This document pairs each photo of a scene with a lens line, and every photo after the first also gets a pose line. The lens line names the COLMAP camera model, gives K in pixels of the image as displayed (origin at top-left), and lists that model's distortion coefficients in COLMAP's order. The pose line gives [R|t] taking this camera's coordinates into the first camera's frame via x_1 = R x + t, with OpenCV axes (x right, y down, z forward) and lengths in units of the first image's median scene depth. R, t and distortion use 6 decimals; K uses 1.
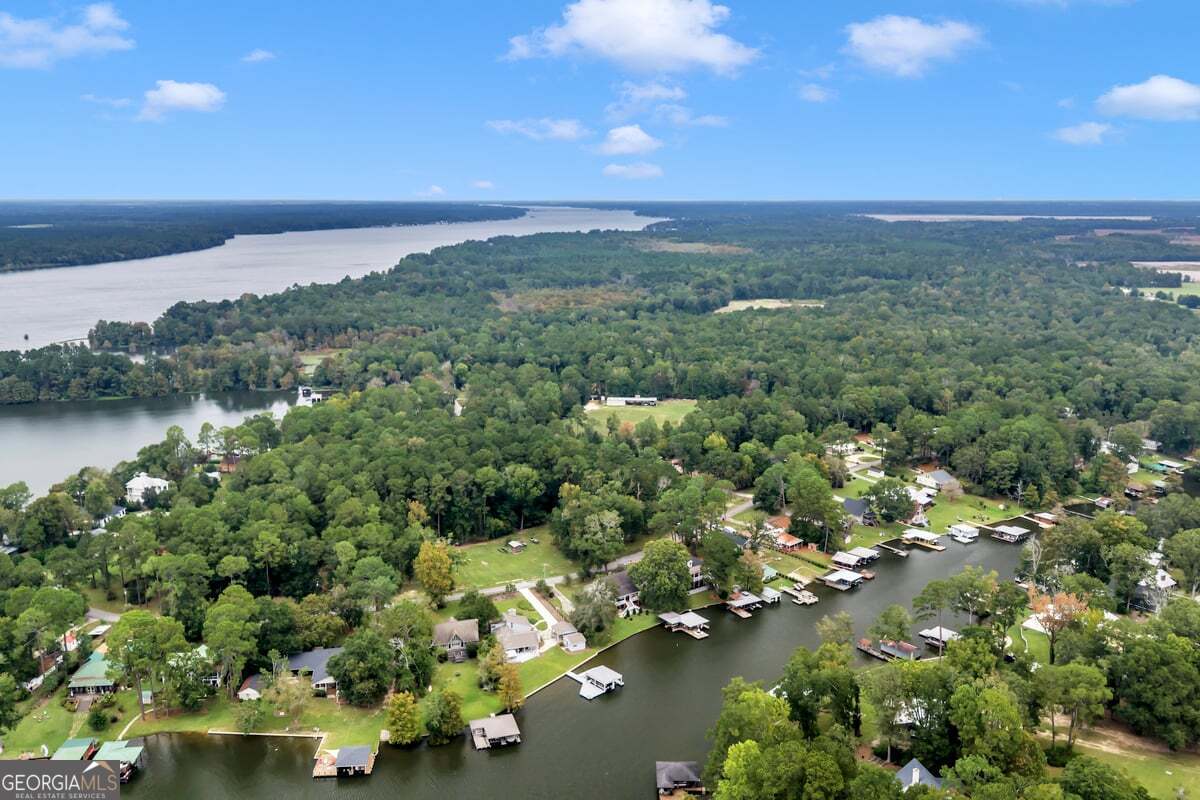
lens RADIAL K [[997.0, 0, 600.0], [0, 997.0, 400.0], [0, 0, 1]] dist [0.000033, -0.003629]
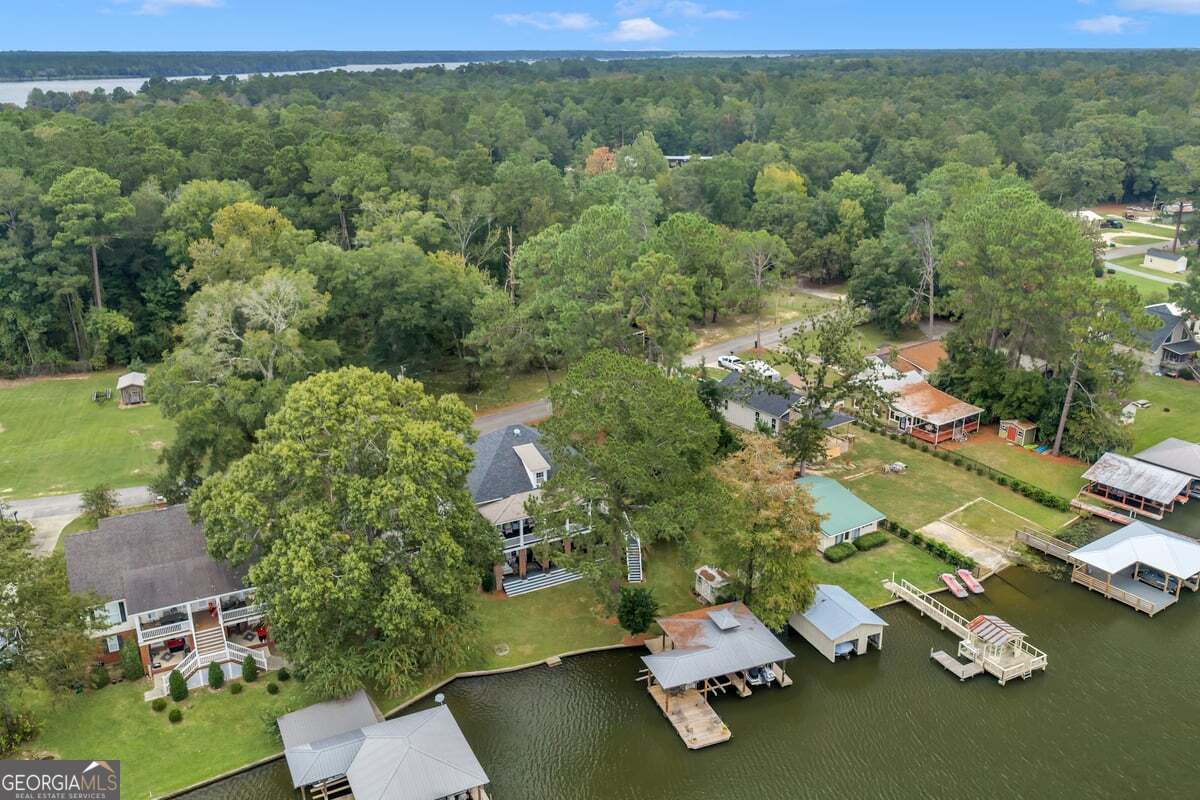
lens RADIAL K [[997.0, 0, 600.0], [0, 997.0, 400.0], [0, 0, 1]] dist [0.000033, -0.003629]
pose [[0.988716, 0.046765, -0.142318, 0.132709], [-0.026830, 0.989944, 0.138895, 0.100451], [0.147382, -0.133509, 0.980027, 0.696051]]
